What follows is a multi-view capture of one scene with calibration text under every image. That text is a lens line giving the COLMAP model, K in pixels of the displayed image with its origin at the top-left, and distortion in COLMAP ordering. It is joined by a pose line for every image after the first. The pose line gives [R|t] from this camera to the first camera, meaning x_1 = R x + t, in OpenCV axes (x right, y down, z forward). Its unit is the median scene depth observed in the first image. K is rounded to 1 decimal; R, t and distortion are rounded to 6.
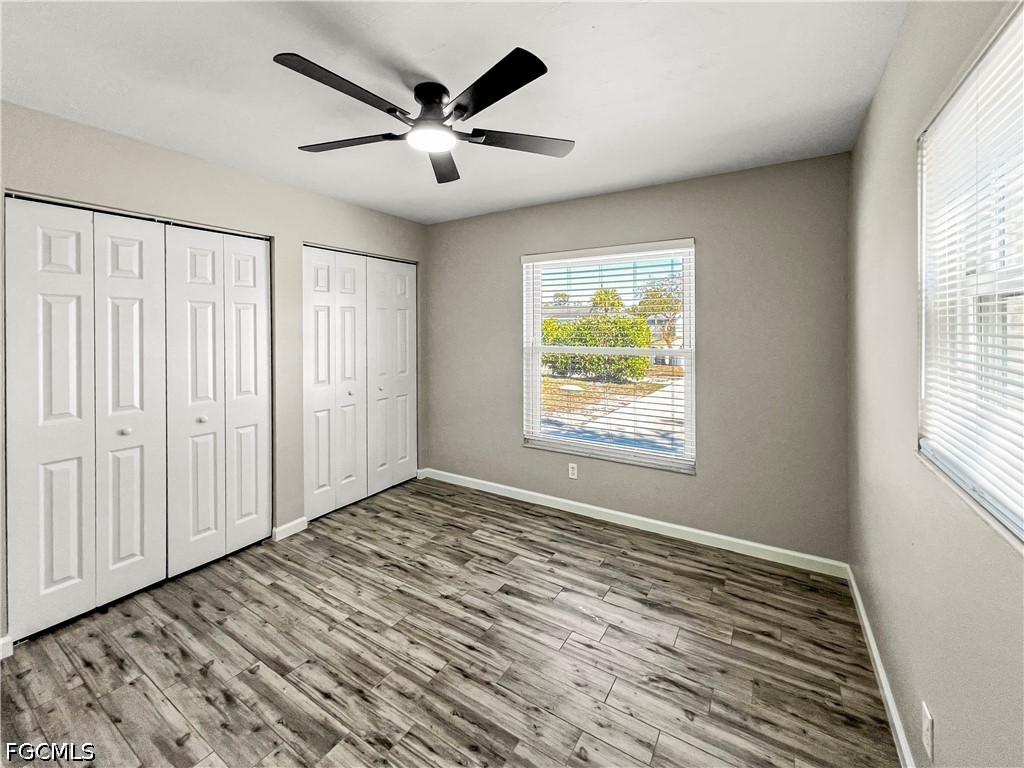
lens RADIAL K [[429.8, 0, 492.3], [0, 429.8, 362.4], [0, 0, 1]] dist [-0.002975, 0.001665]
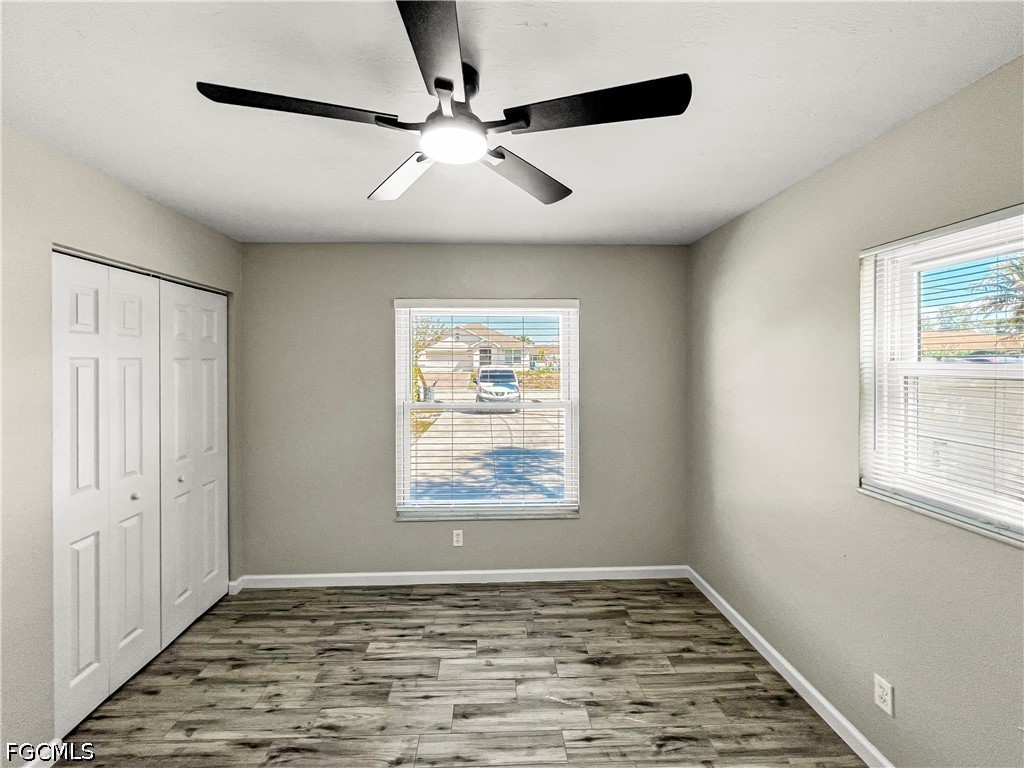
lens RADIAL K [[429.8, 0, 497.8], [0, 429.8, 388.2], [0, 0, 1]] dist [-0.002975, 0.001665]
pose [[0.820941, -0.037084, 0.569808, -0.291685], [0.049985, 0.998725, -0.007016, -0.062527], [-0.568821, 0.034241, 0.821748, 0.225107]]
